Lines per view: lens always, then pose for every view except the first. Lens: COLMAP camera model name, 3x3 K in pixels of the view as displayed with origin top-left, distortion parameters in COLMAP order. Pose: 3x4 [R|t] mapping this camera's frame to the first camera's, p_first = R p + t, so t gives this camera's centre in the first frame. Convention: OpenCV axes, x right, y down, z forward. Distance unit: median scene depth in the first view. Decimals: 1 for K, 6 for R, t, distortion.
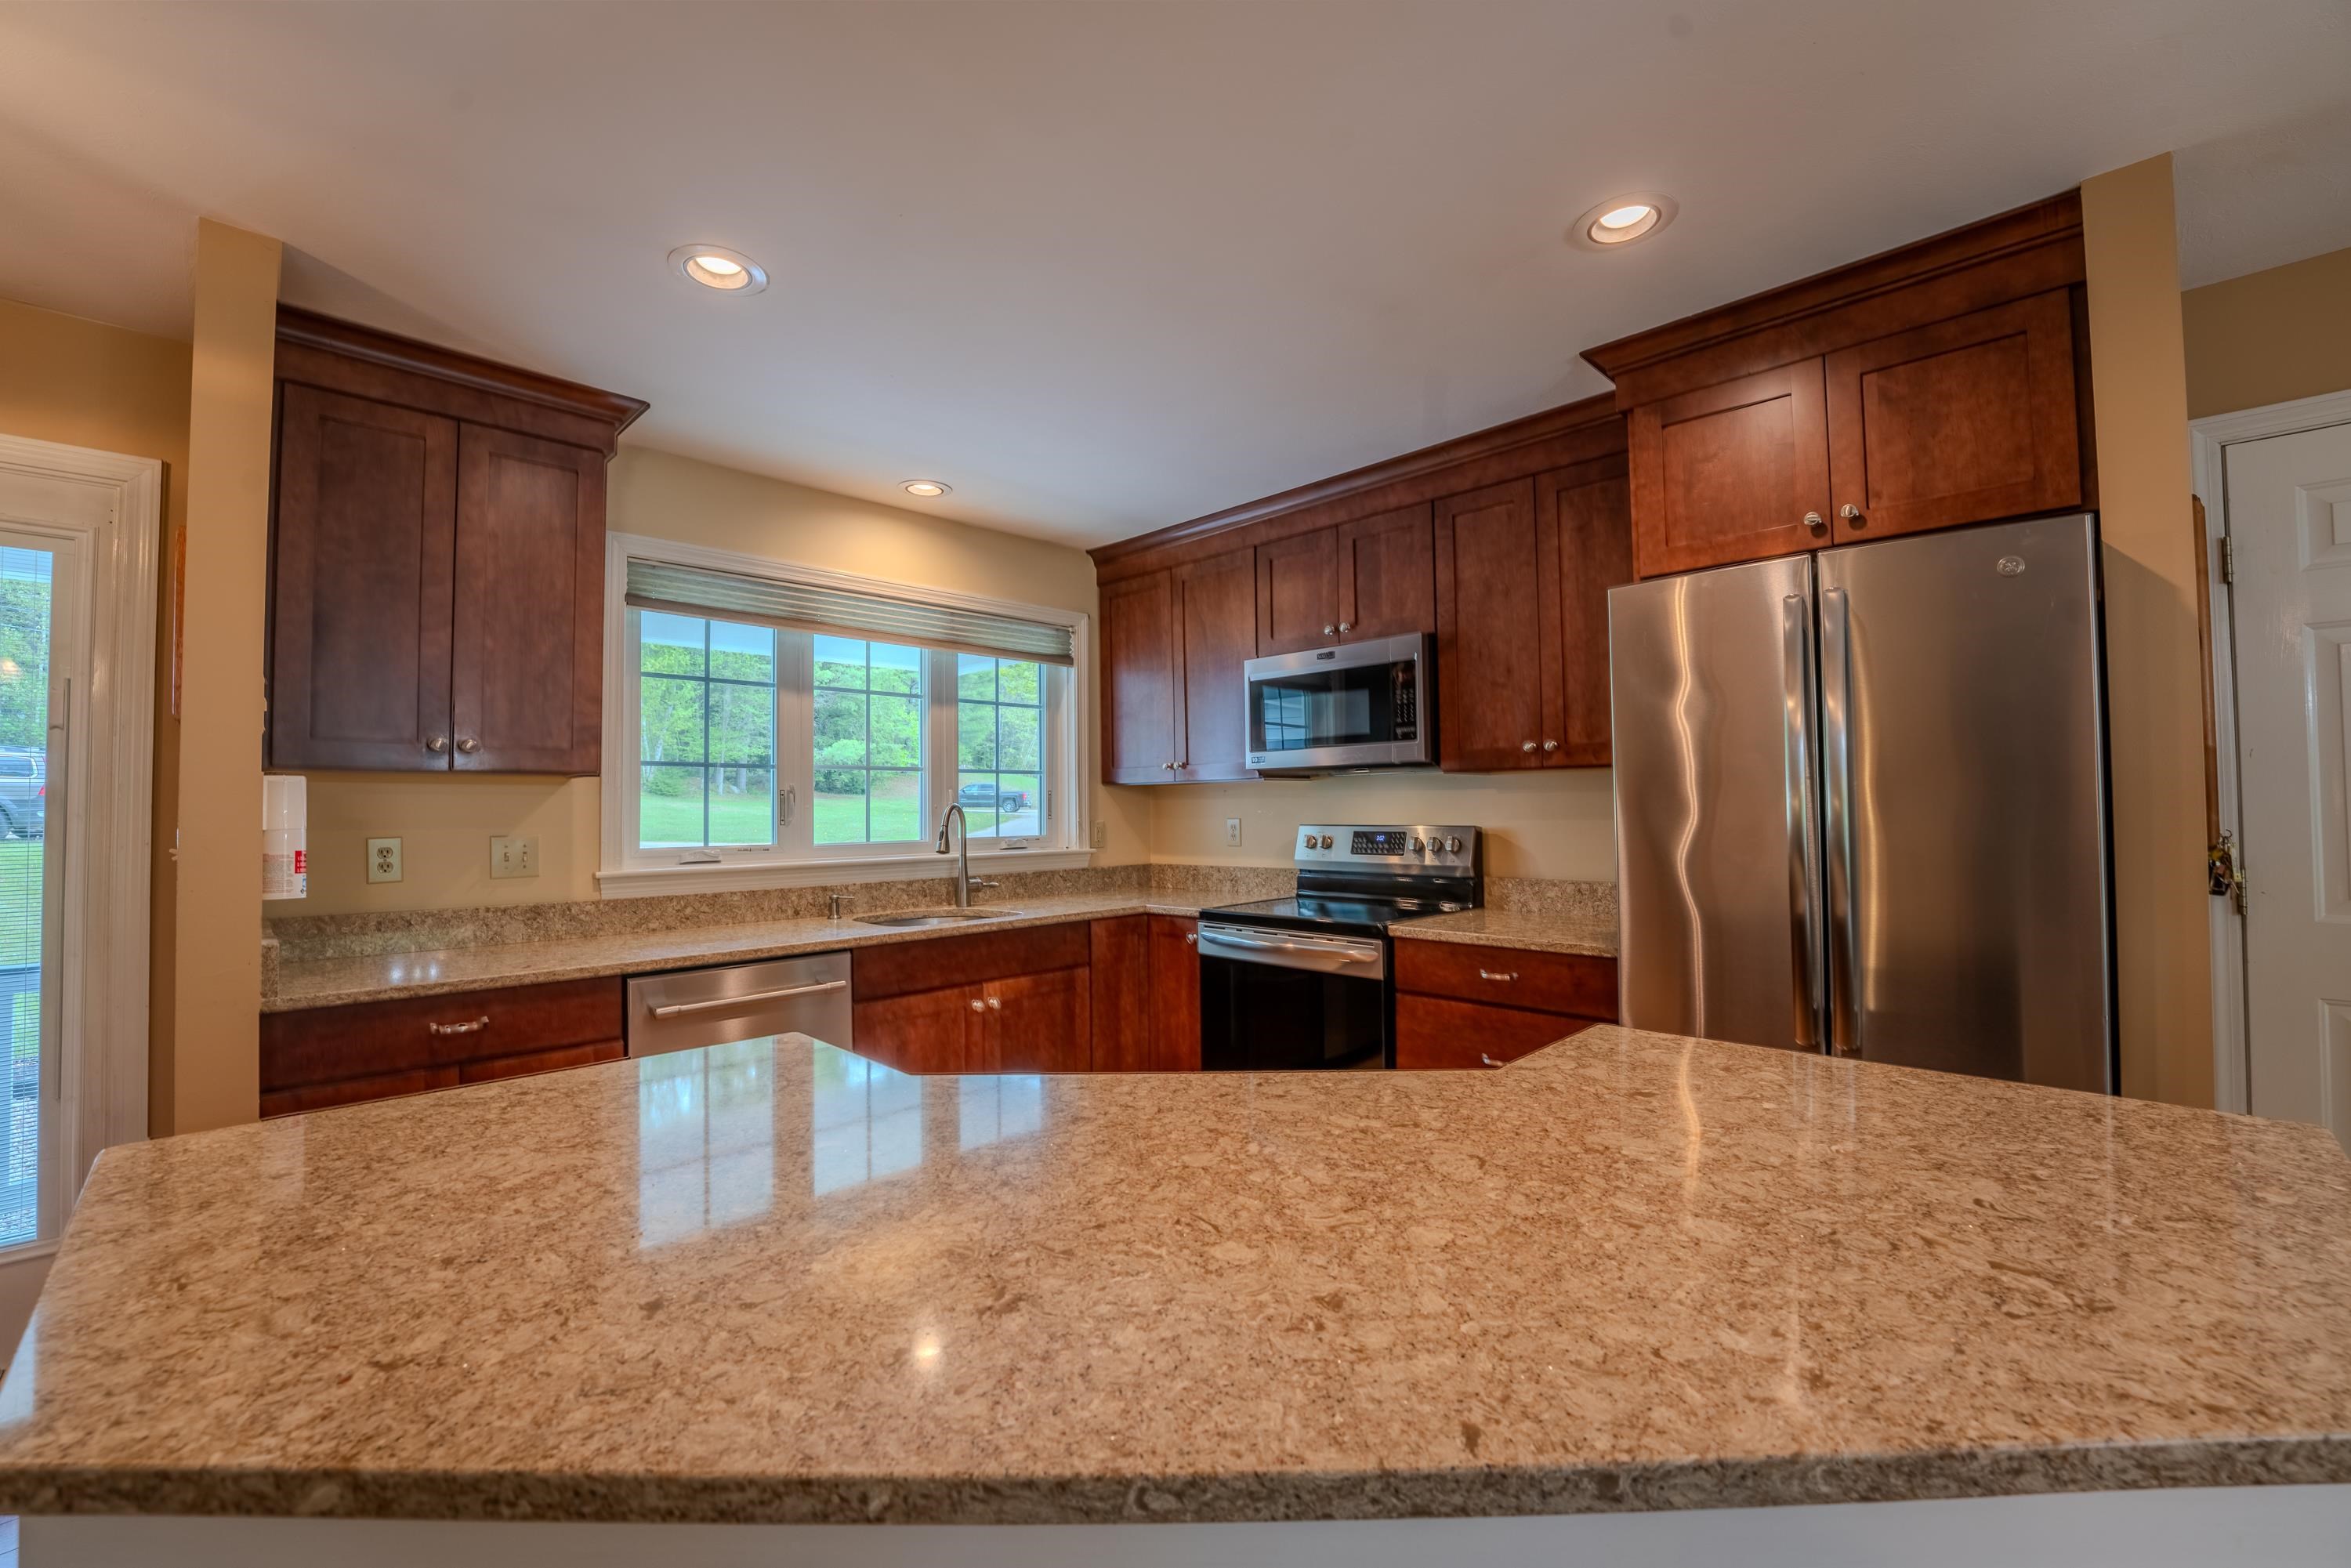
lens RADIAL K [[954.6, 0, 1164.3], [0, 954.6, 781.4], [0, 0, 1]] dist [-0.023462, 0.001012]
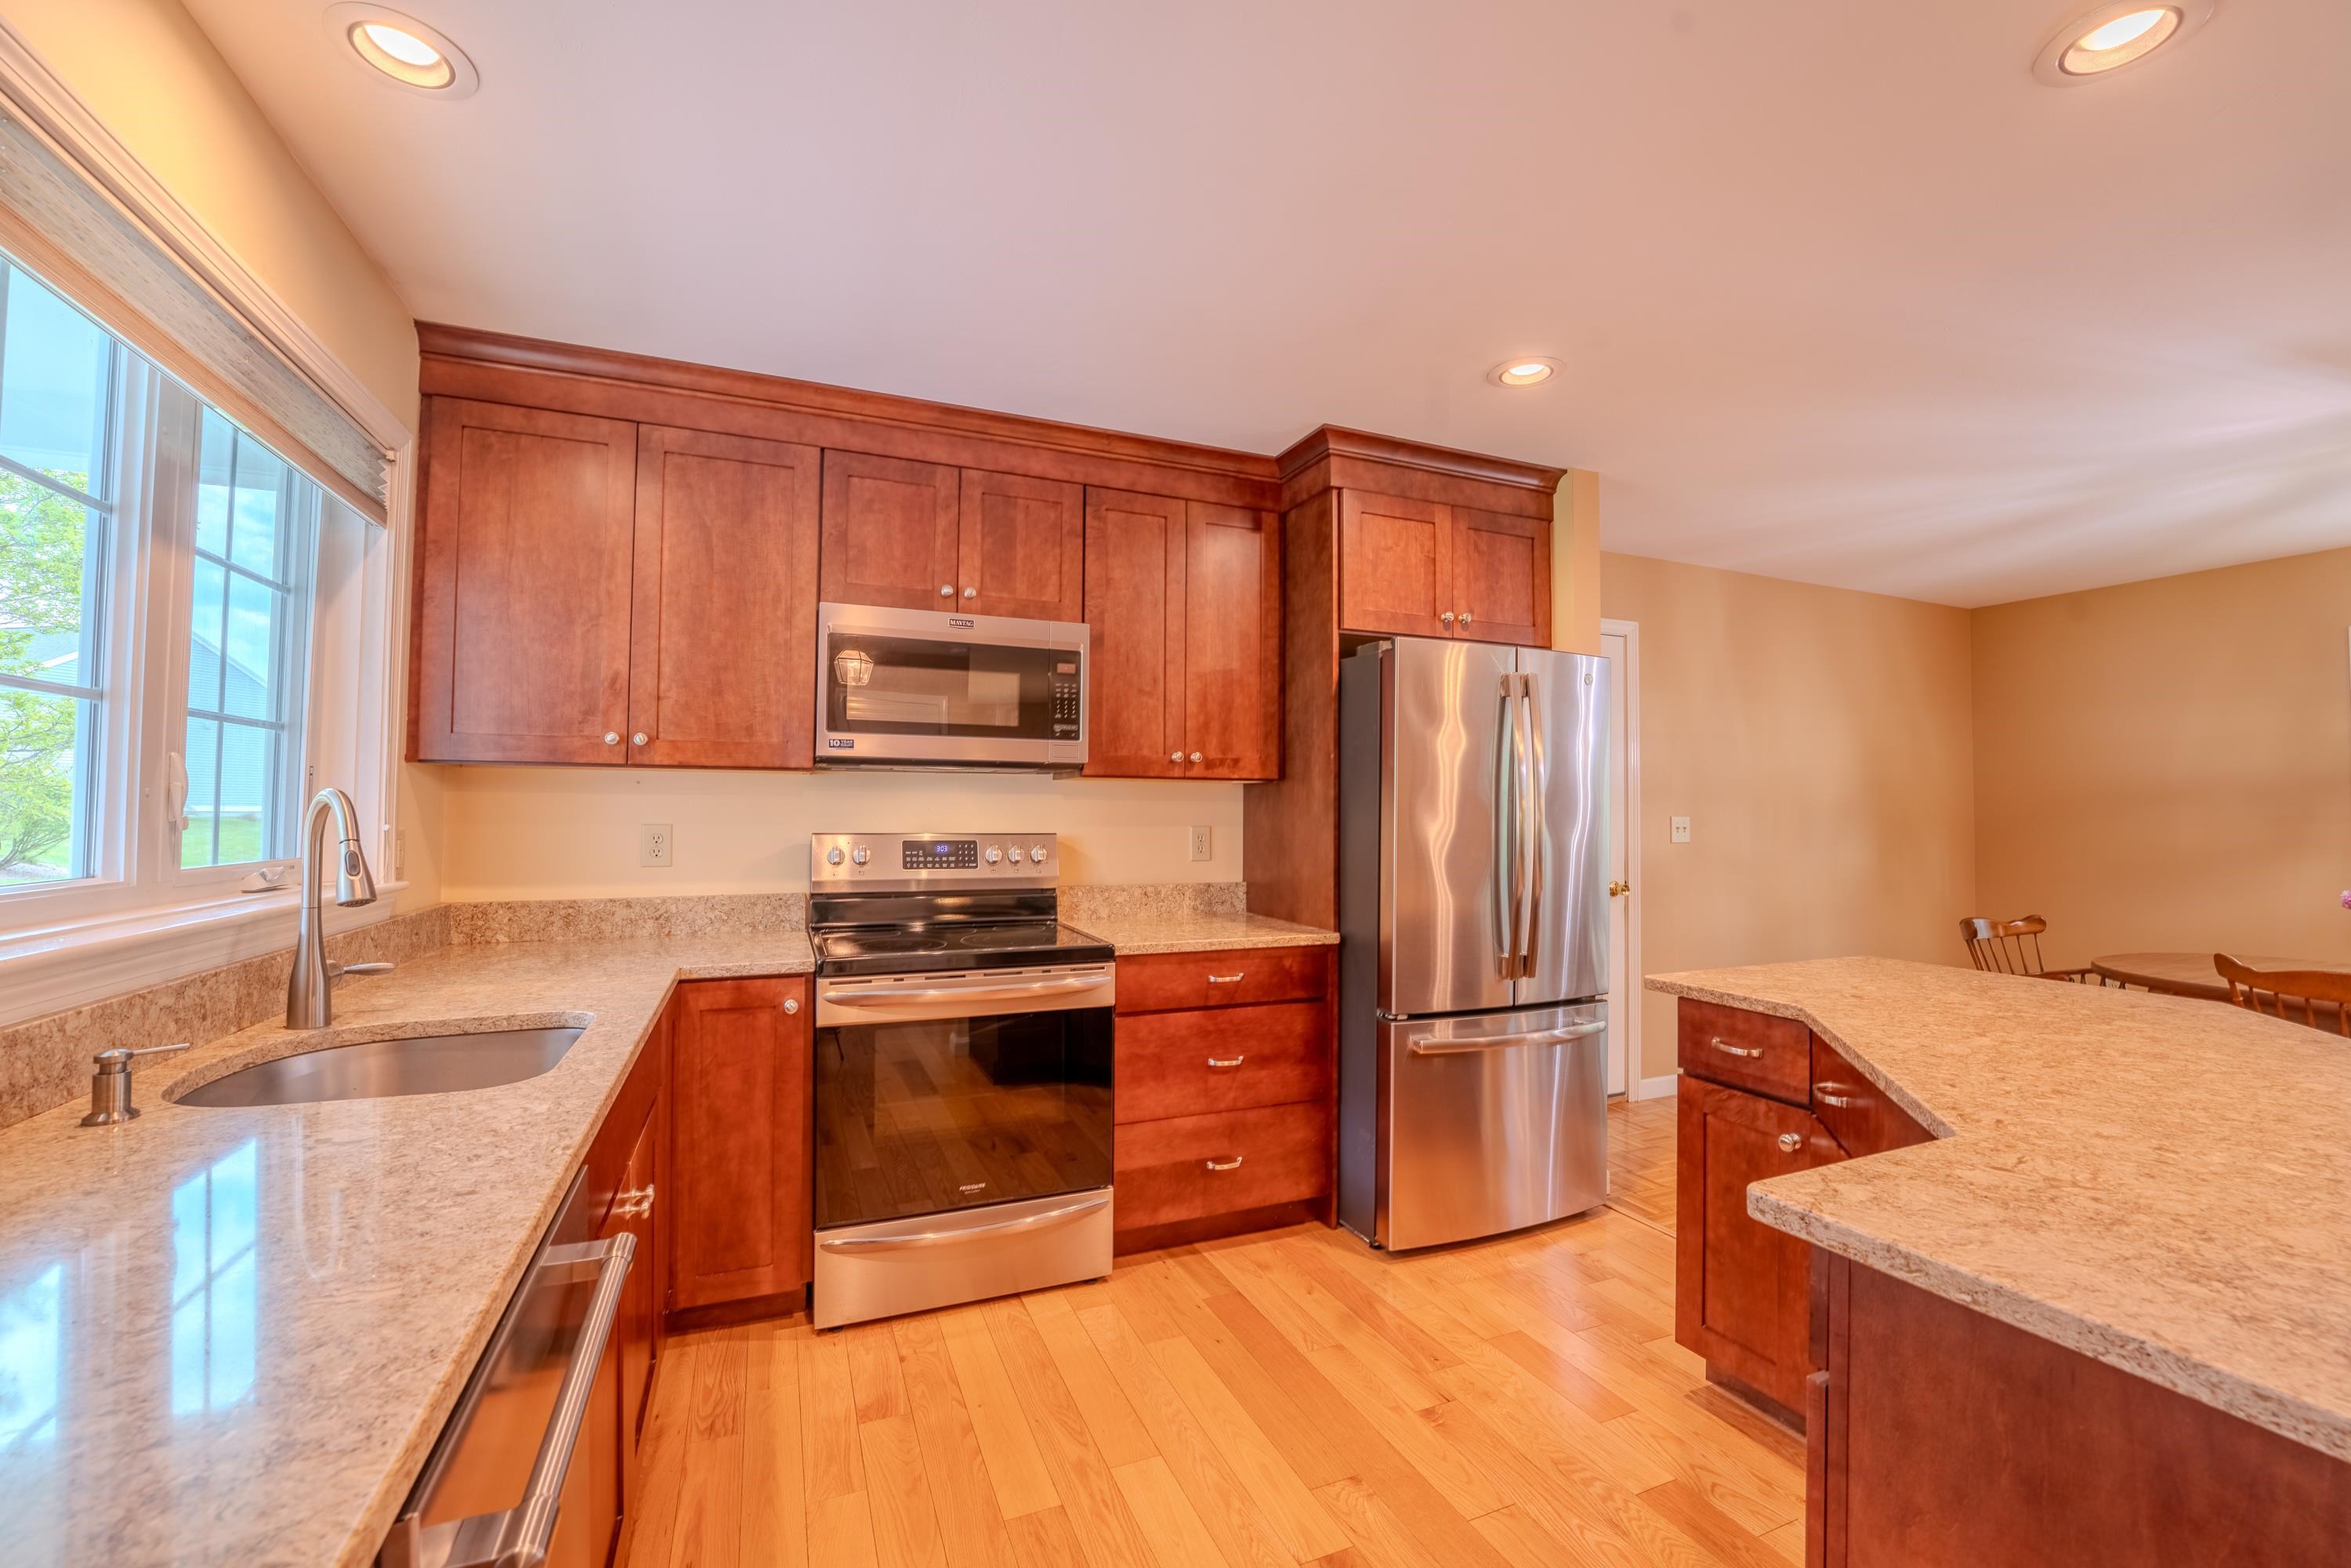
lens RADIAL K [[954.6, 0, 1165.4], [0, 954.6, 784.3], [0, 0, 1]] dist [-0.023462, 0.001012]
pose [[0.377379, 0.038120, 0.925274, -0.543232], [-0.036555, 0.998987, -0.026247, 0.019788], [-0.925337, -0.023919, 0.378390, 0.570436]]
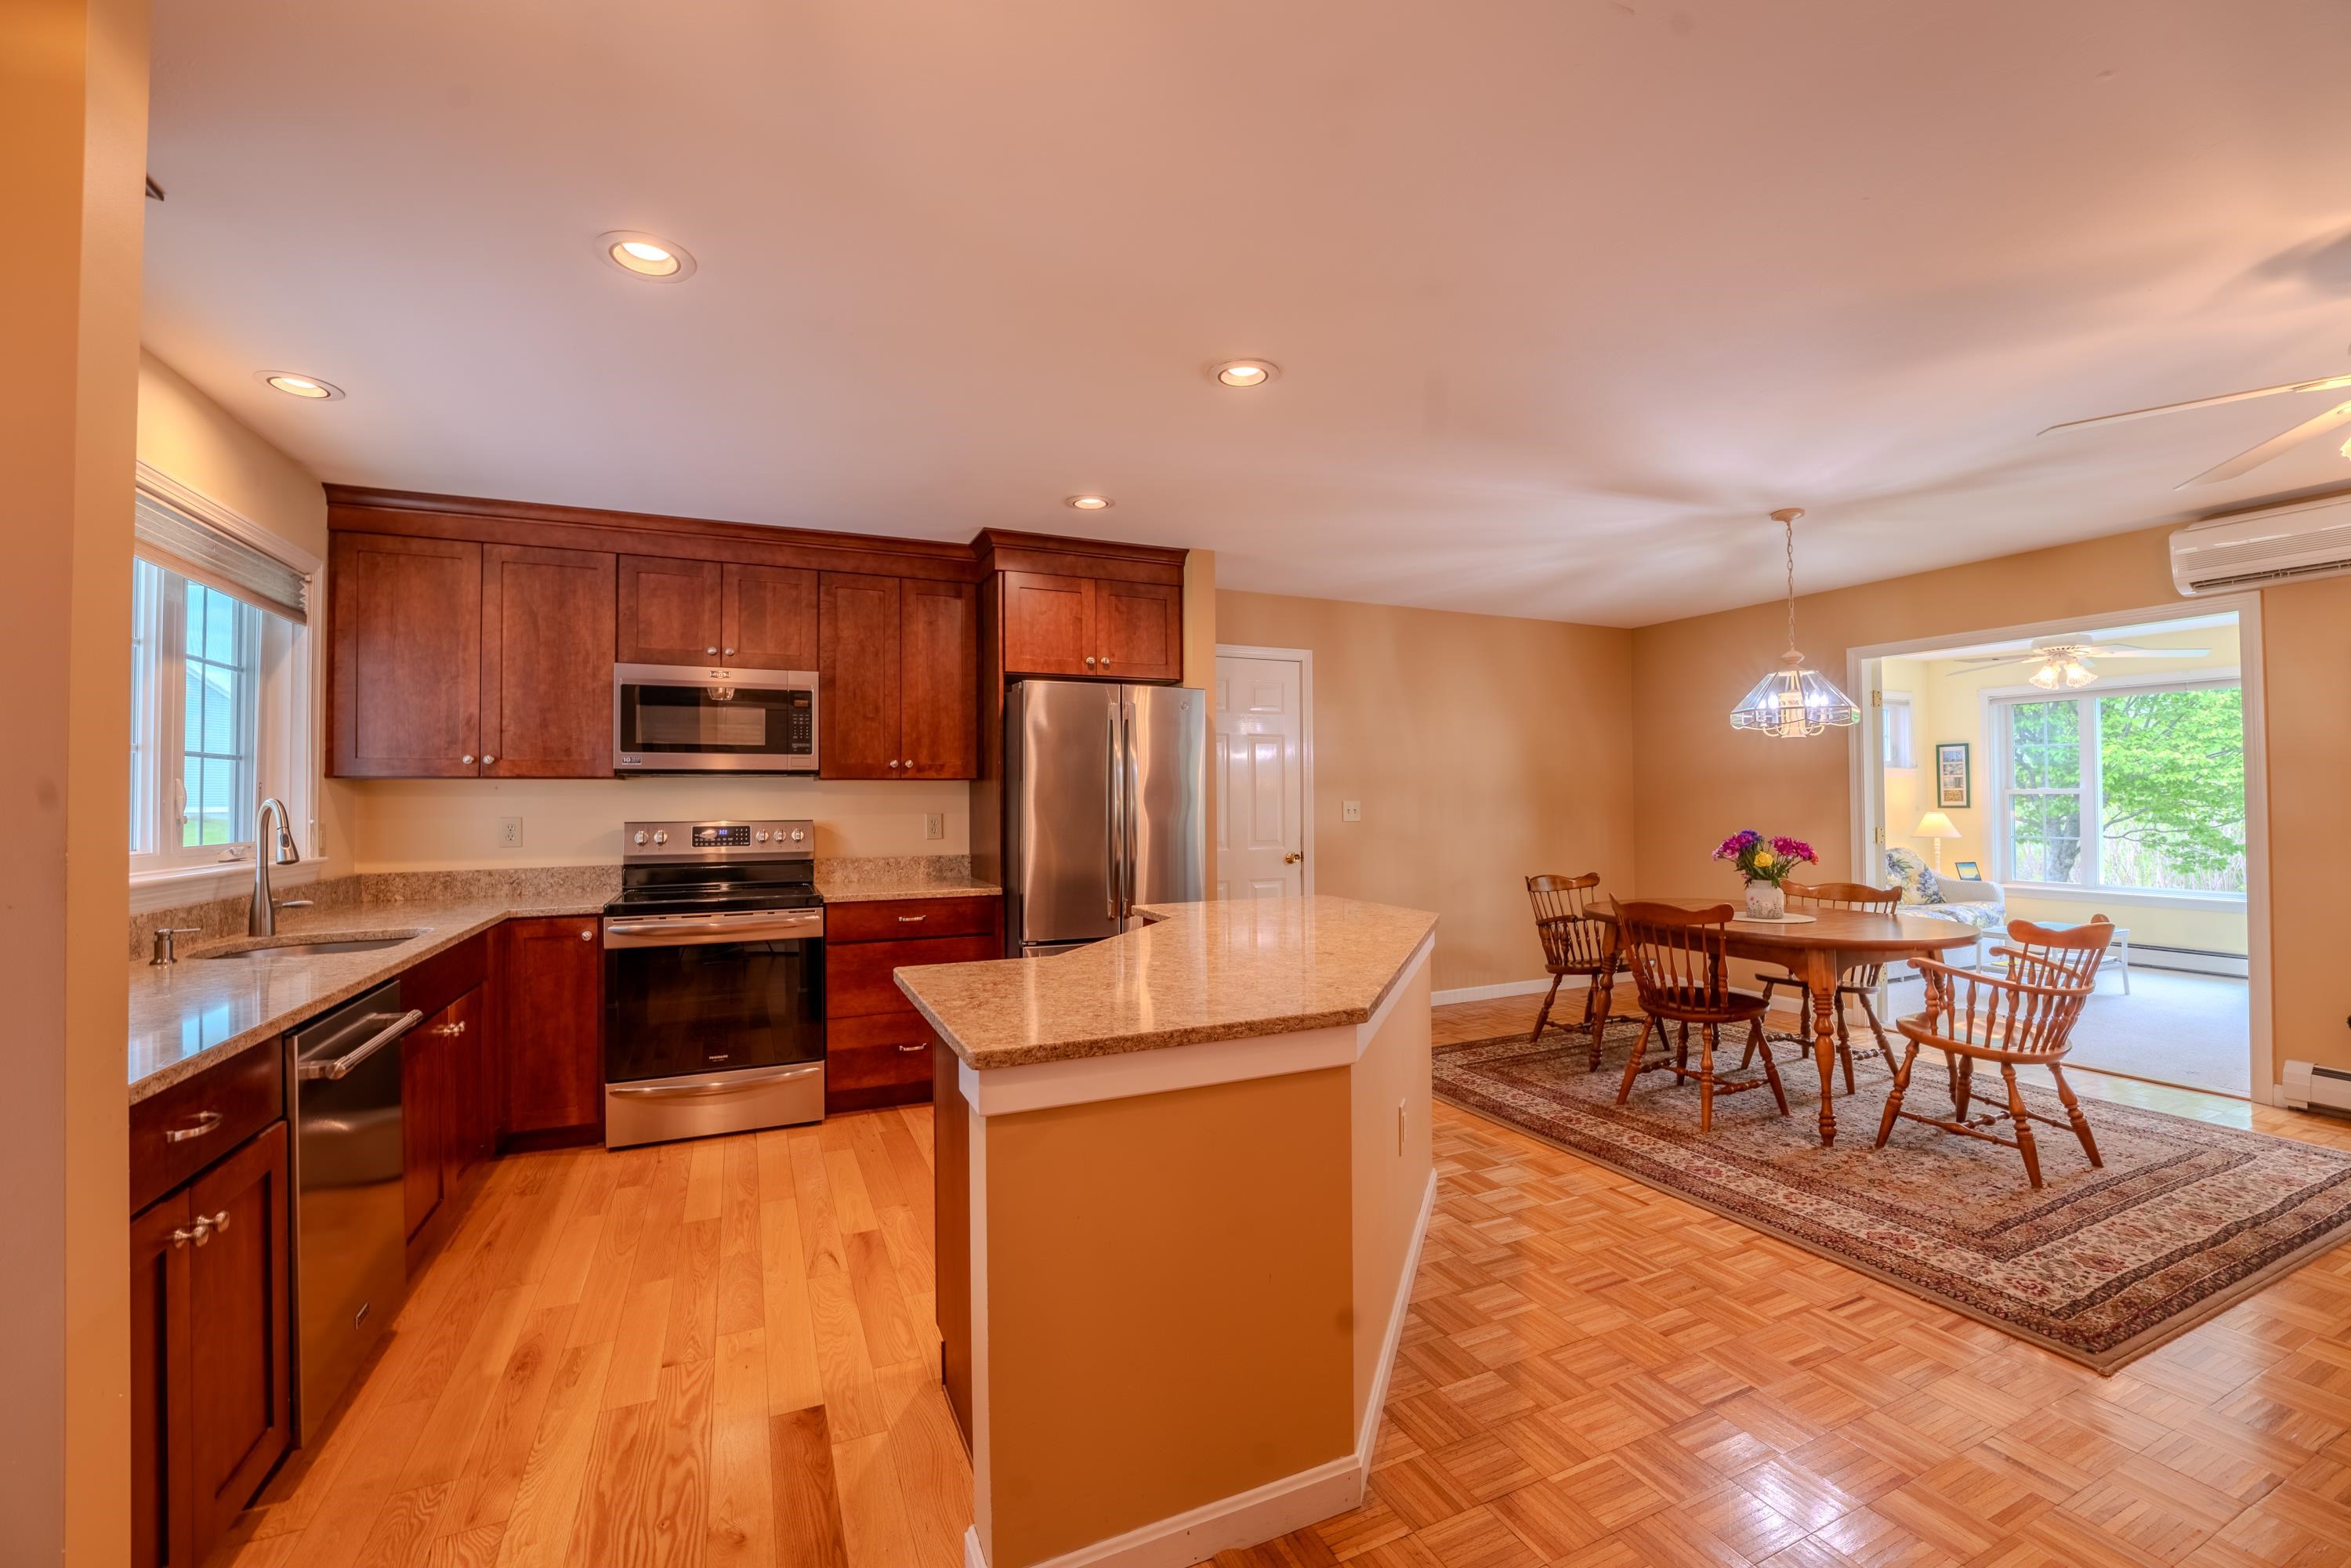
lens RADIAL K [[954.6, 0, 1166.4], [0, 954.6, 785.9], [0, 0, 1]] dist [-0.023462, 0.001012]
pose [[0.351721, 0.020316, 0.935884, -0.767671], [-0.023405, 0.999643, -0.012904, 0.005272], [-0.935812, -0.017366, 0.352071, 0.091167]]
